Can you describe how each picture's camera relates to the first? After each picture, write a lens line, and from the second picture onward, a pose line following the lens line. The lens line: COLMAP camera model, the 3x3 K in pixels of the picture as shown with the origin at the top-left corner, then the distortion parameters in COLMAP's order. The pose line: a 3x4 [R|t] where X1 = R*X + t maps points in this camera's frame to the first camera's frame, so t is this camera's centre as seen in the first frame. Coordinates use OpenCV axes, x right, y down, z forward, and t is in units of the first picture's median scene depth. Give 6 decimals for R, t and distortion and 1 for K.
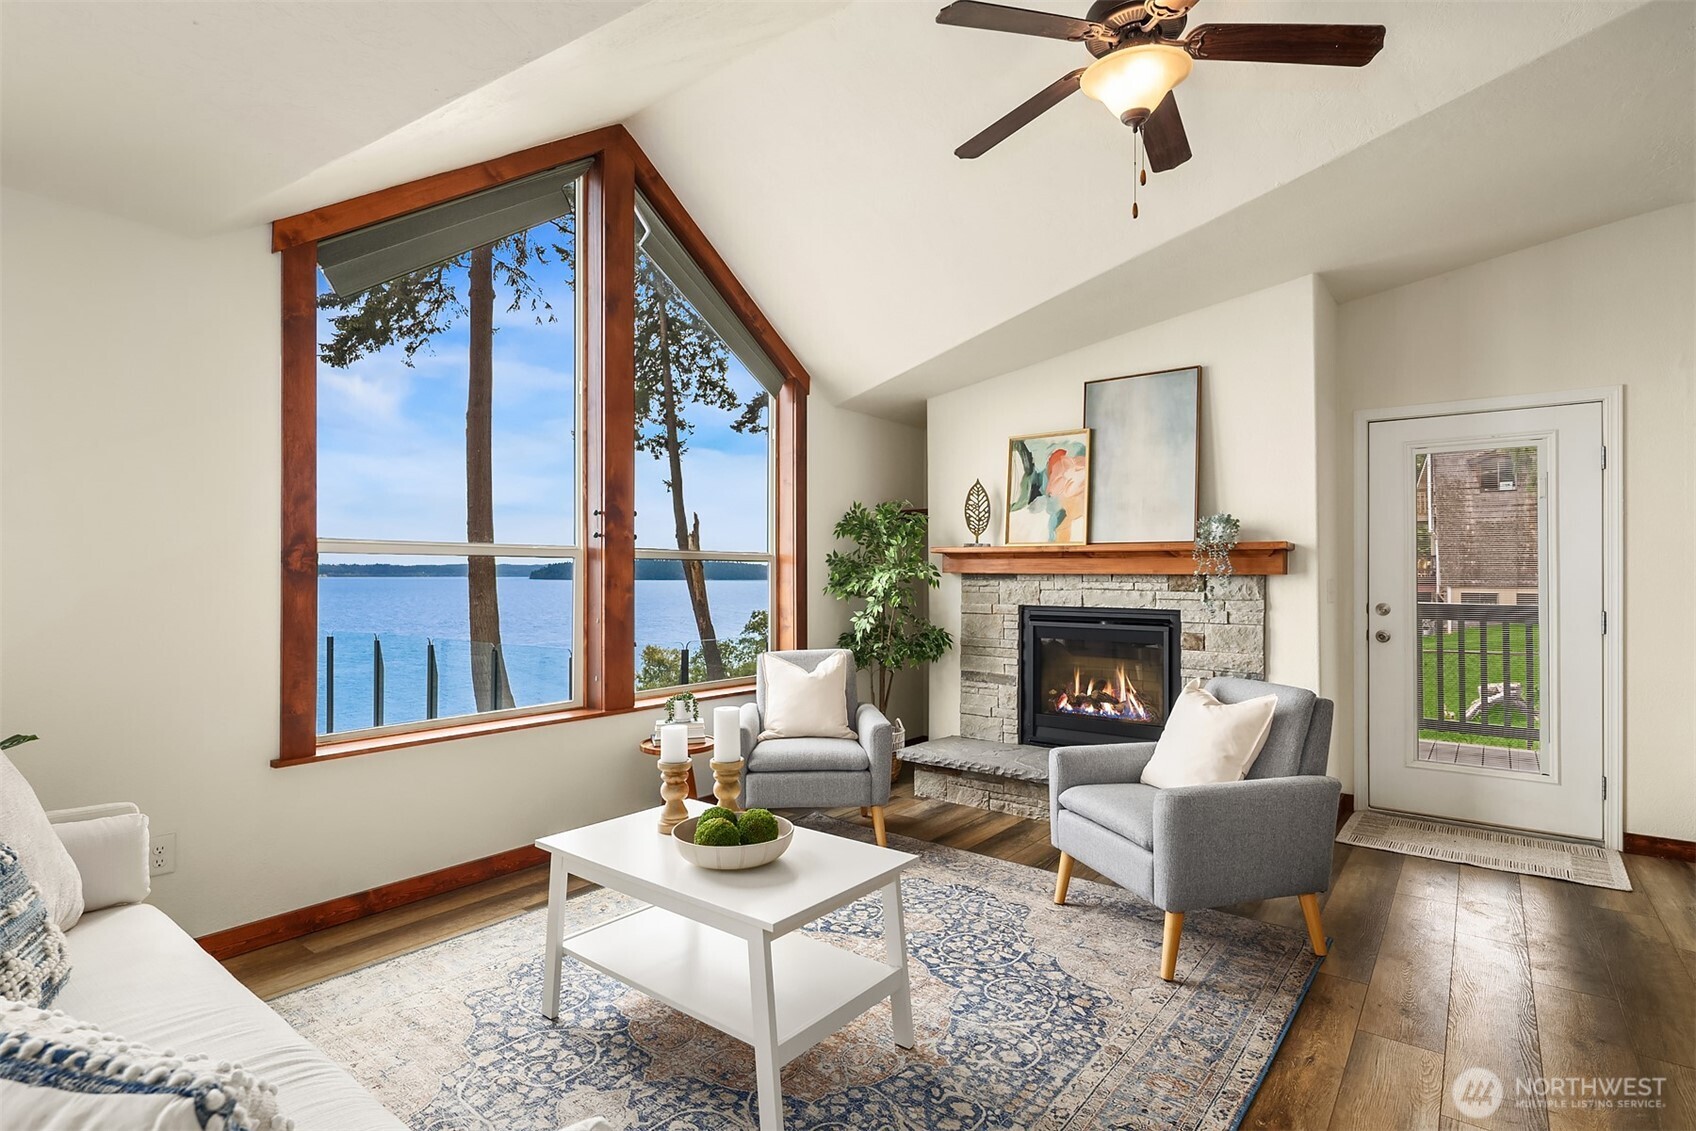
lens RADIAL K [[845.4, 0, 818.4], [0, 845.4, 573.5], [0, 0, 1]] dist [0.005011, 0.000288]
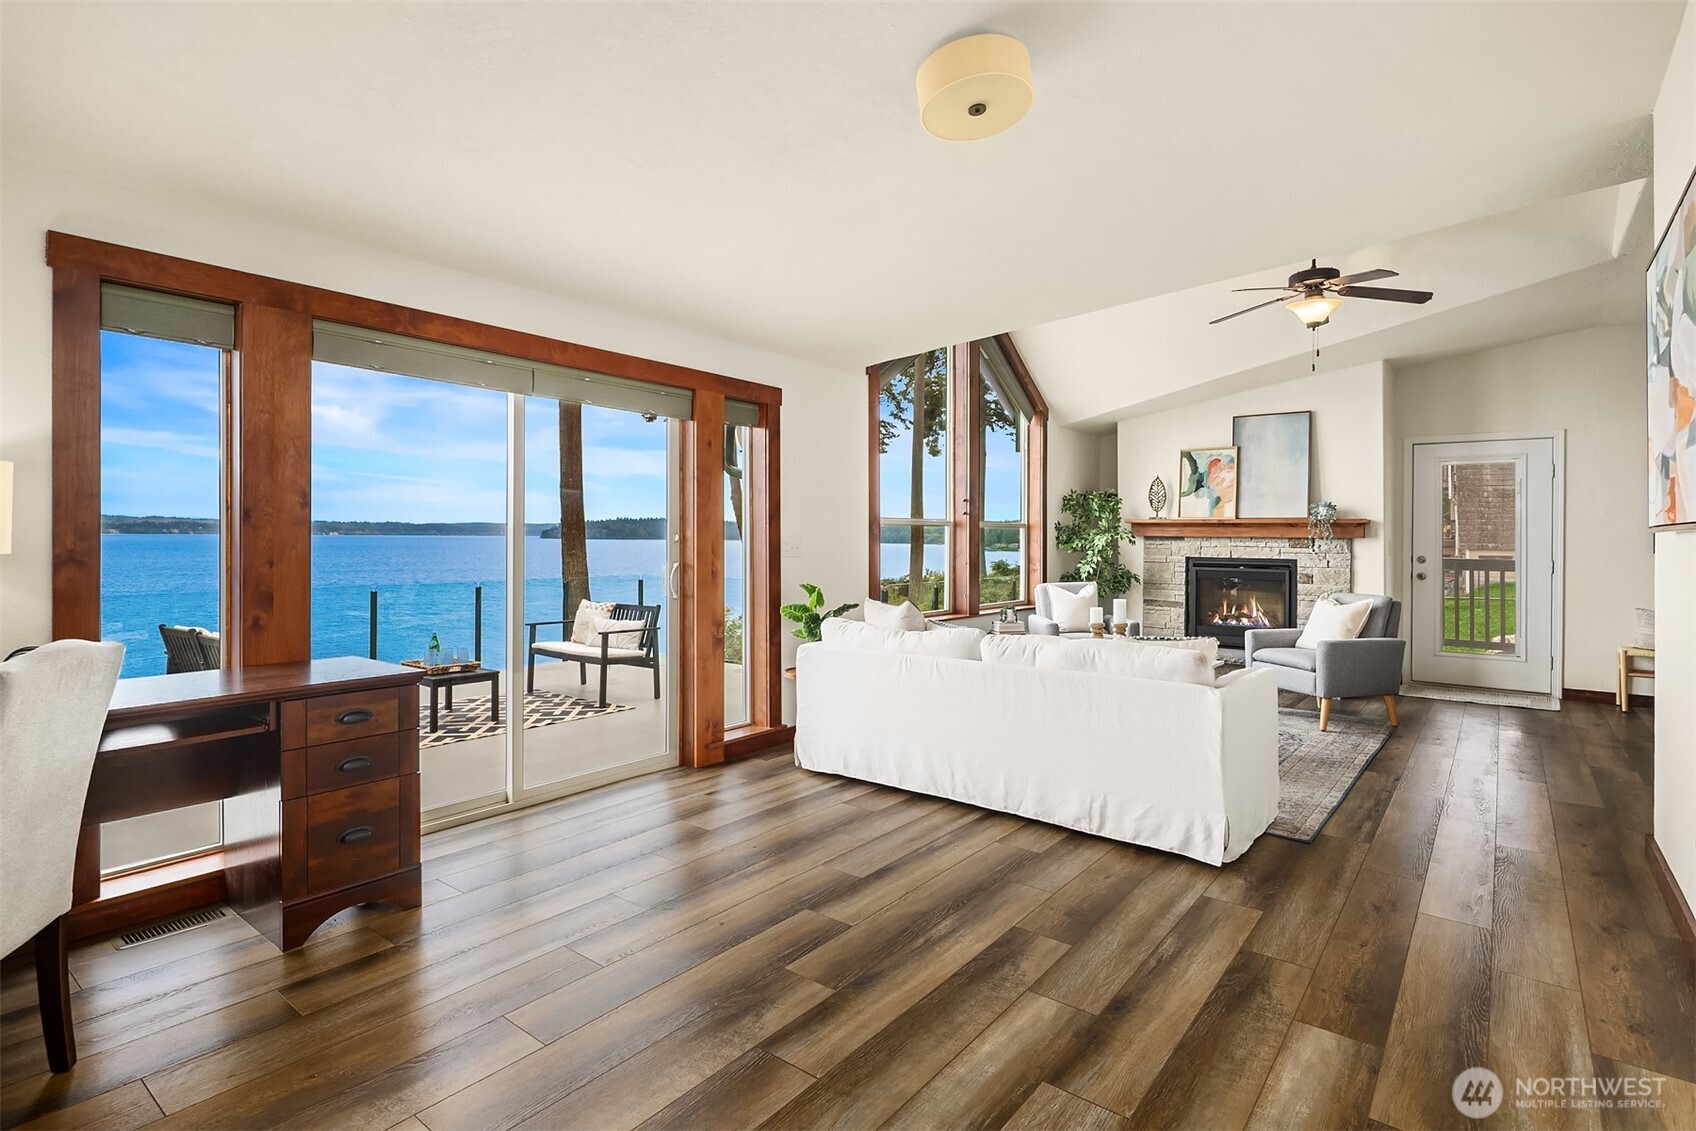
lens RADIAL K [[845.4, 0, 824.0], [0, 845.4, 536.6], [0, 0, 1]] dist [0.005011, 0.000288]
pose [[0.999910, 0.005077, -0.012387, -0.444993], [-0.005040, 0.999983, 0.003029, -0.001087], [0.012403, -0.002967, 0.999919, -0.619009]]
